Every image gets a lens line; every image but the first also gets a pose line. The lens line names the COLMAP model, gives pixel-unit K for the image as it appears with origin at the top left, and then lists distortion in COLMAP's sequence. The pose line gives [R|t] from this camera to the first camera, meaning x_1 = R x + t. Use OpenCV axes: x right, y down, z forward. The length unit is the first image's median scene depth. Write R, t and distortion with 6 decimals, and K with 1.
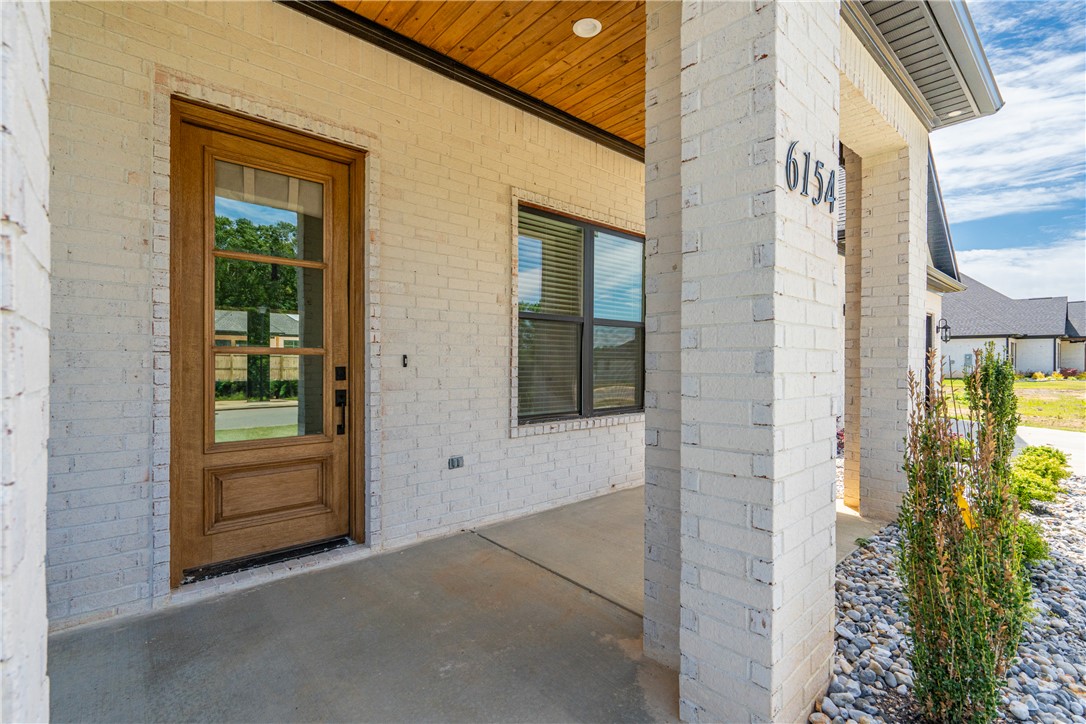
lens RADIAL K [[495.4, 0, 538.8], [0, 495.4, 360.2], [0, 0, 1]] dist [-0.003612, -0.000386]
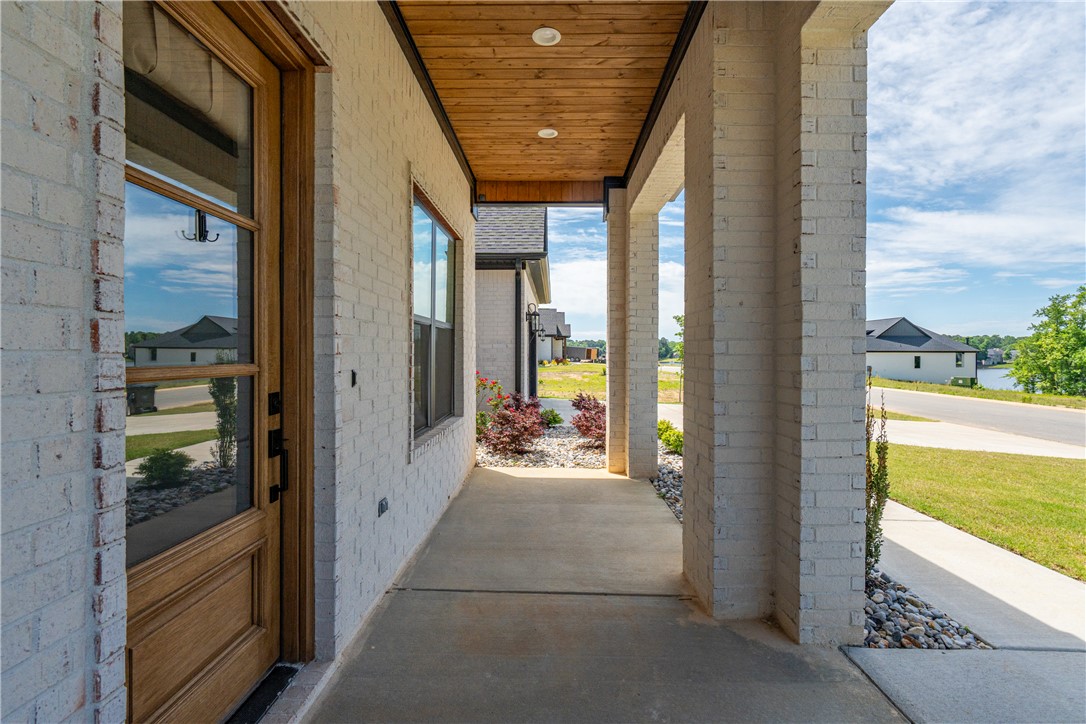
lens RADIAL K [[512.2, 0, 510.3], [0, 512.2, 348.0], [0, 0, 1]] dist [-0.003017, -0.000480]
pose [[0.662712, 0.003058, 0.748868, -0.875912], [-0.004051, 0.999992, -0.000499, -0.055368], [-0.748863, -0.002703, 0.662719, 0.452345]]
